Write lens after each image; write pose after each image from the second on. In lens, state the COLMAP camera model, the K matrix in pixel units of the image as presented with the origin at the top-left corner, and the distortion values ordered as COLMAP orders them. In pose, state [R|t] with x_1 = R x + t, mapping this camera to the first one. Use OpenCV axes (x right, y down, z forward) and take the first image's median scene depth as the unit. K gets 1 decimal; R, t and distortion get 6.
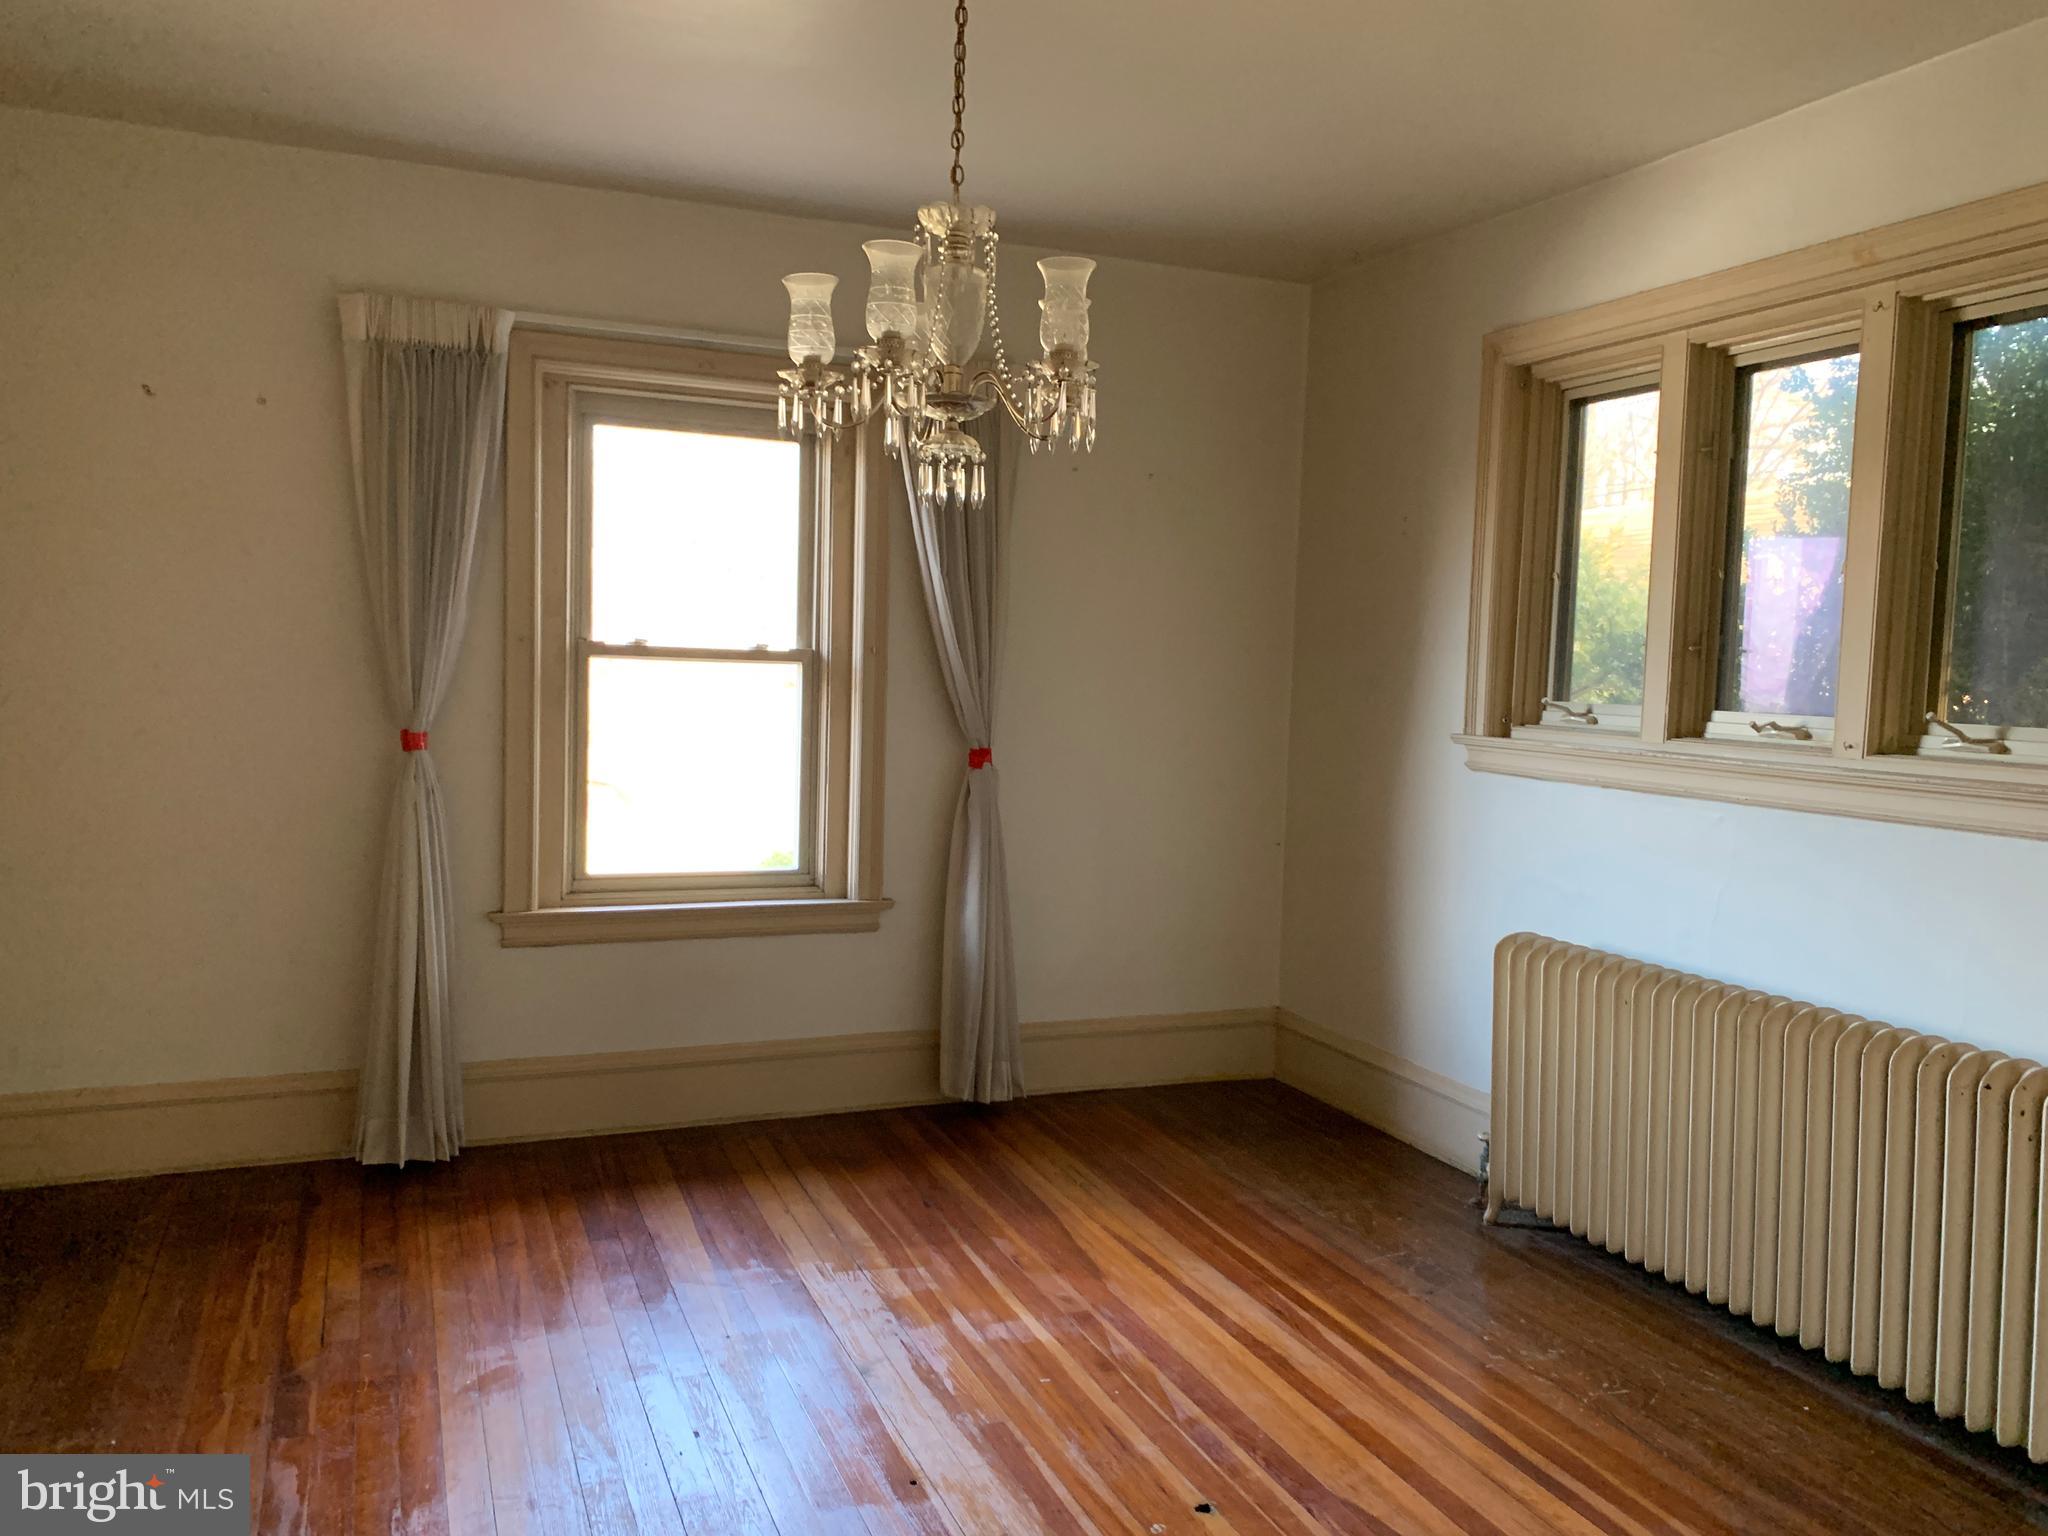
lens RADIAL K [[1581.6, 0, 1017.4], [0, 1581.6, 768.8], [0, 0, 1]] dist [0.050605, -0.031235]
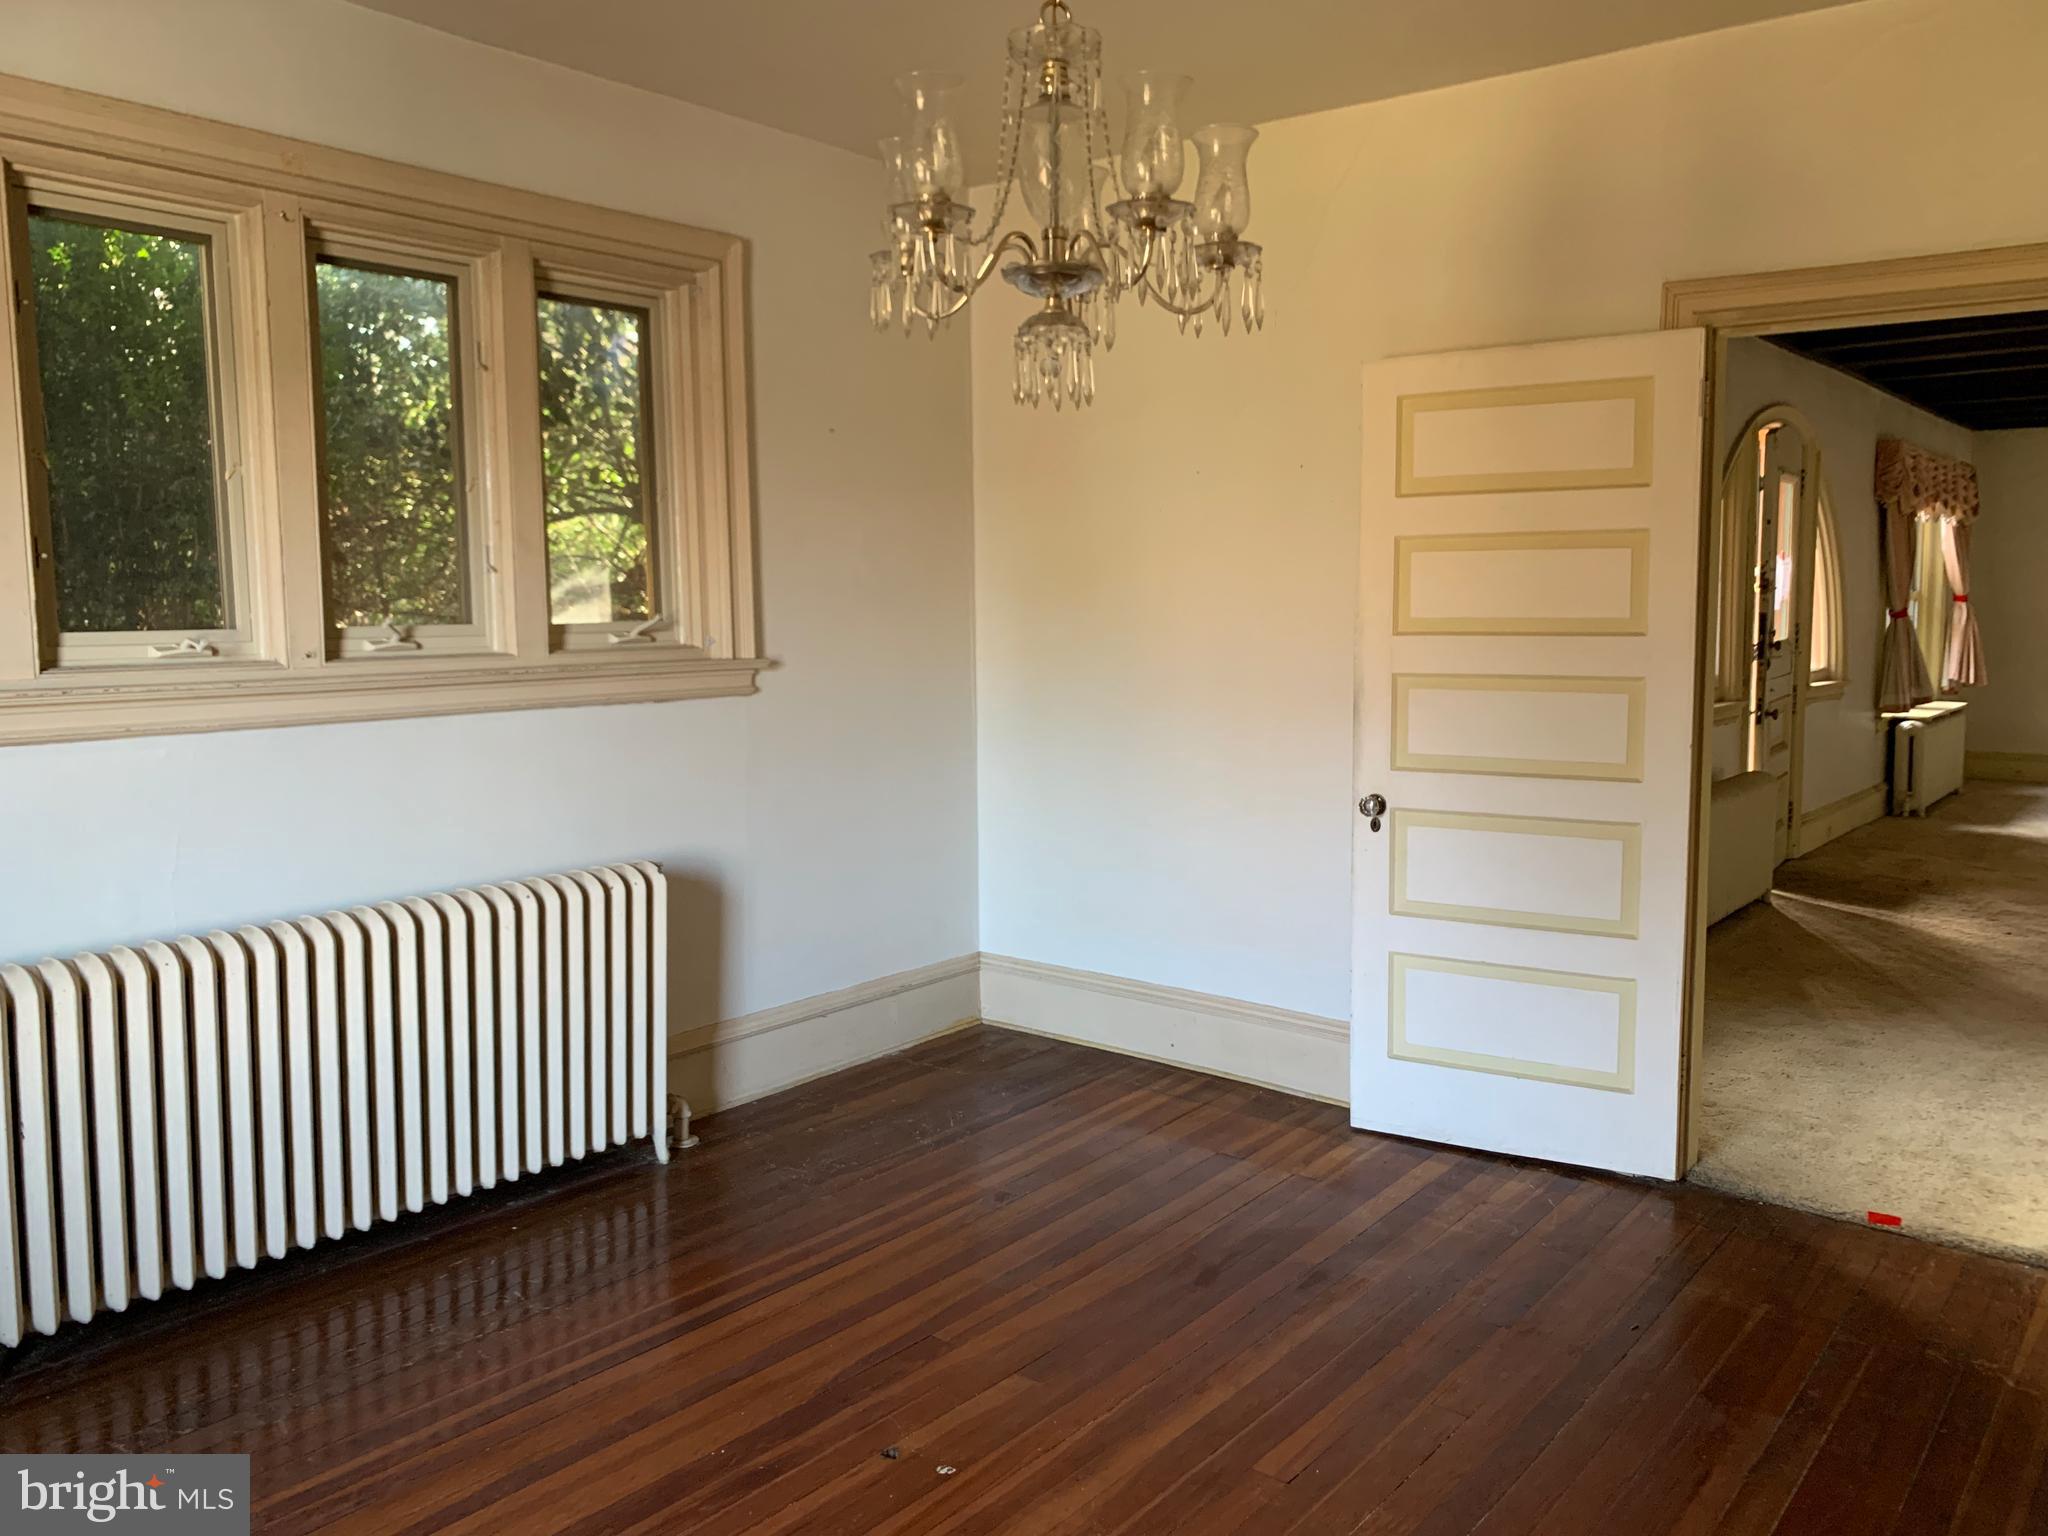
lens RADIAL K [[1581.6, 0, 1022.3], [0, 1581.6, 758.5], [0, 0, 1]] dist [0.050605, -0.031235]
pose [[-0.478962, -0.111734, 0.870696, -1.712185], [0.057029, 0.985810, 0.157878, -0.243739], [-0.875981, 0.125273, -0.465793, 3.163607]]
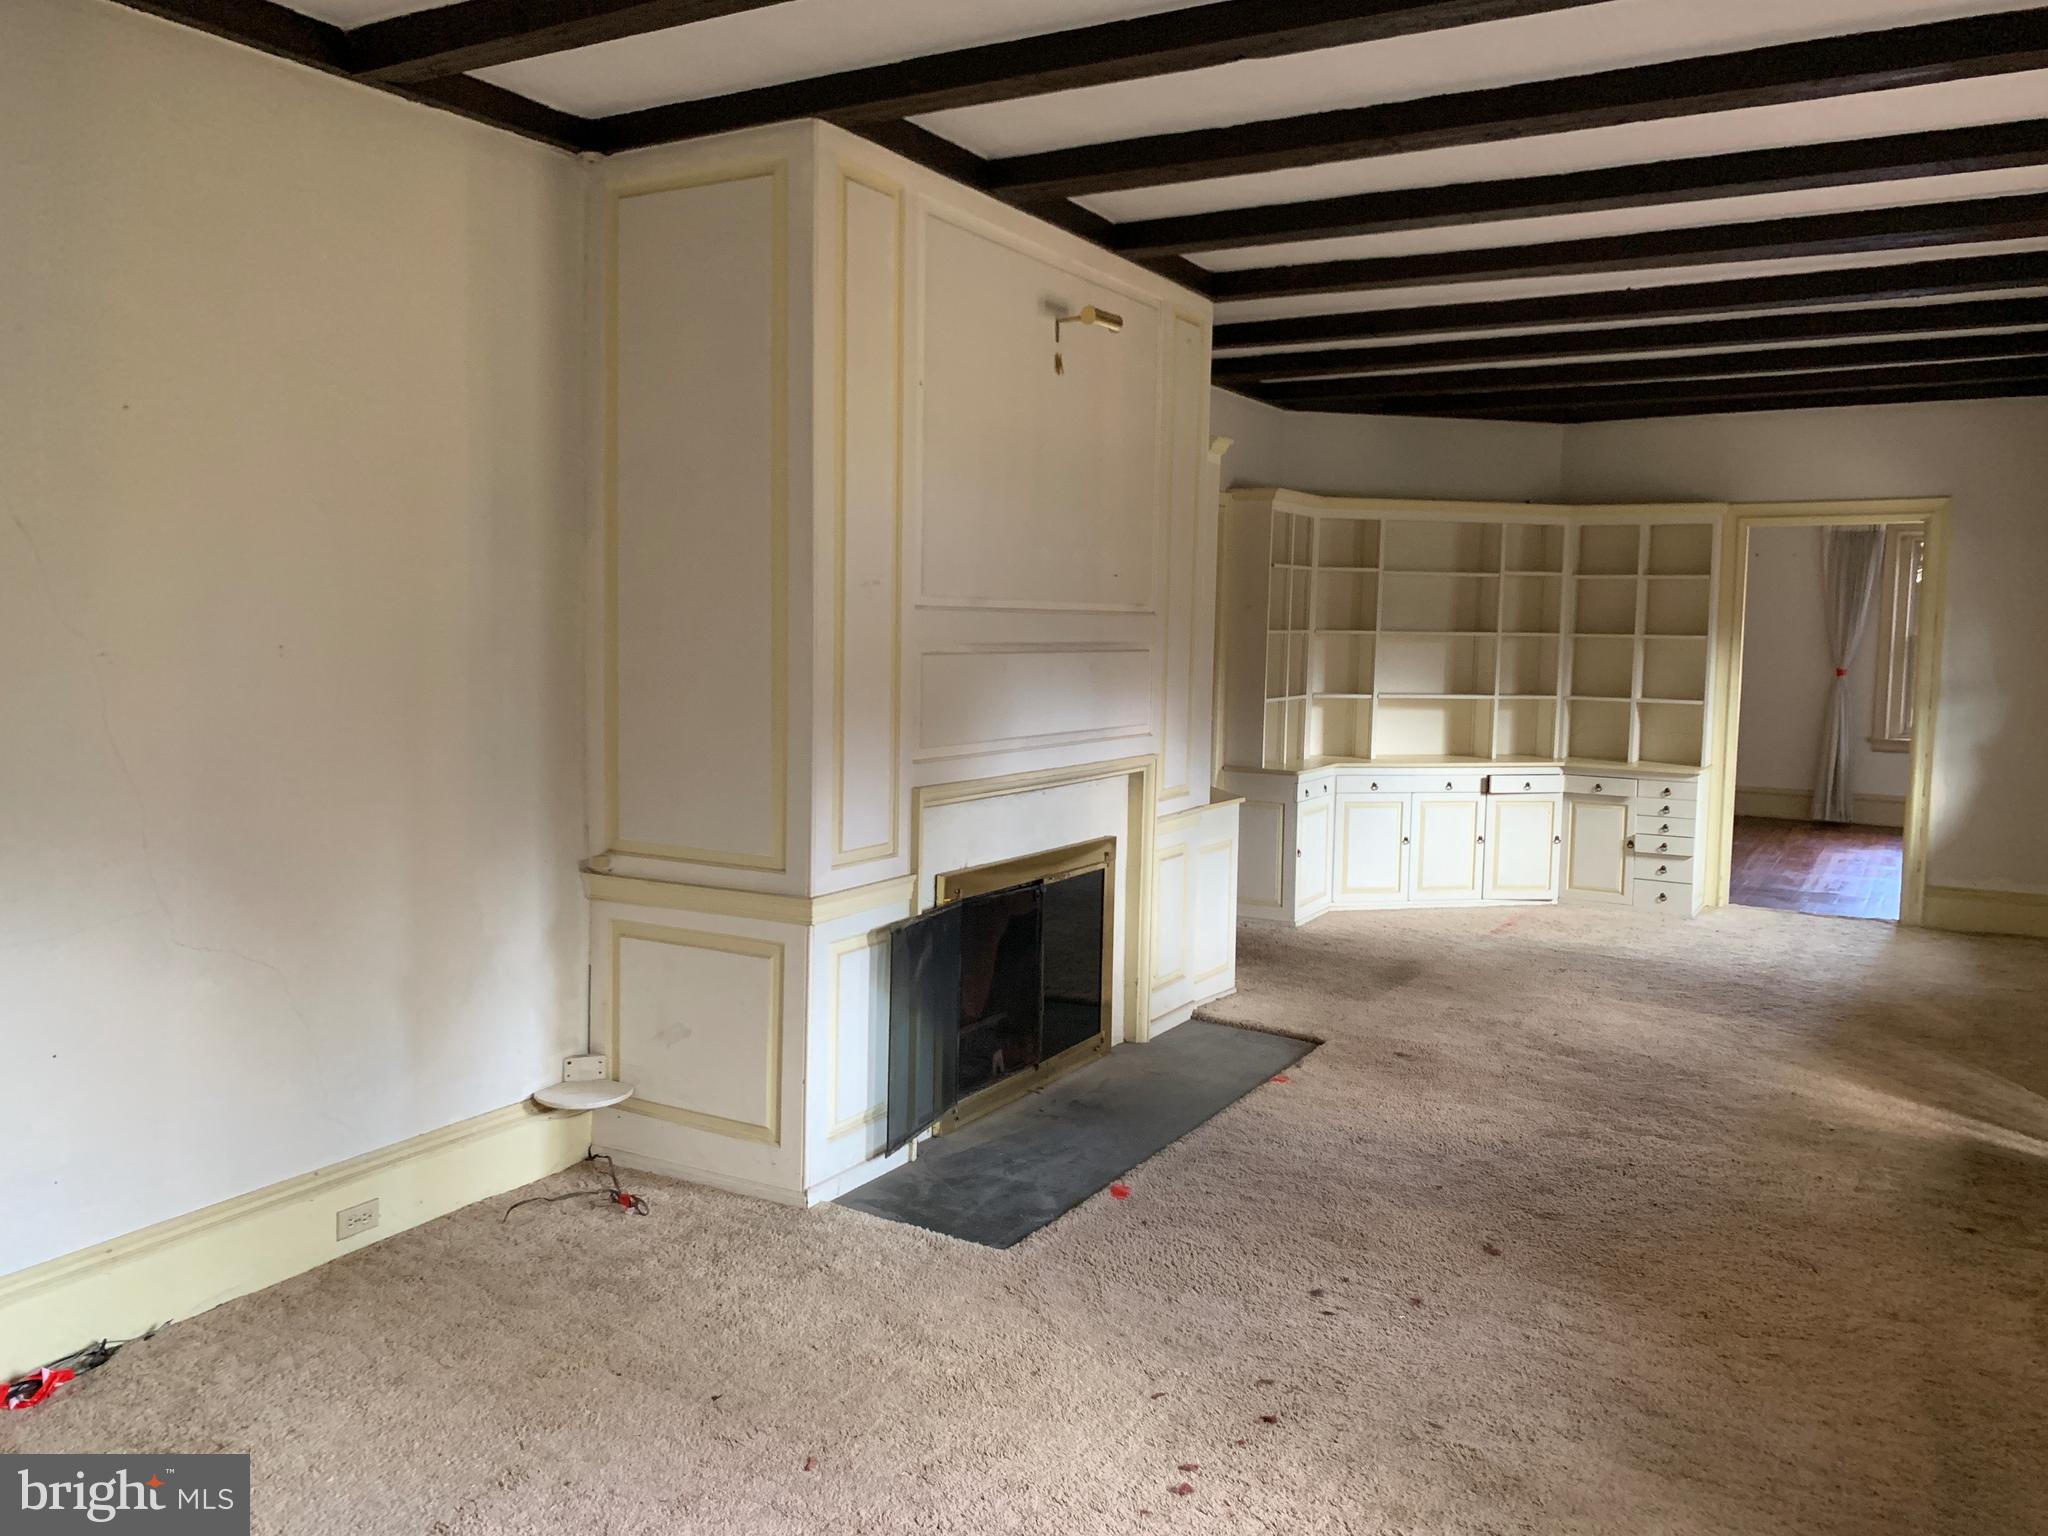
lens RADIAL K [[1581.6, 0, 1005.1], [0, 1581.6, 725.8], [0, 0, 1]] dist [0.050605, -0.031235]
pose [[0.626076, 0.035819, -0.778939, 0.847353], [-0.059261, 0.998241, -0.001728, 0.159054], [0.777507, 0.047243, 0.627097, -1.797556]]
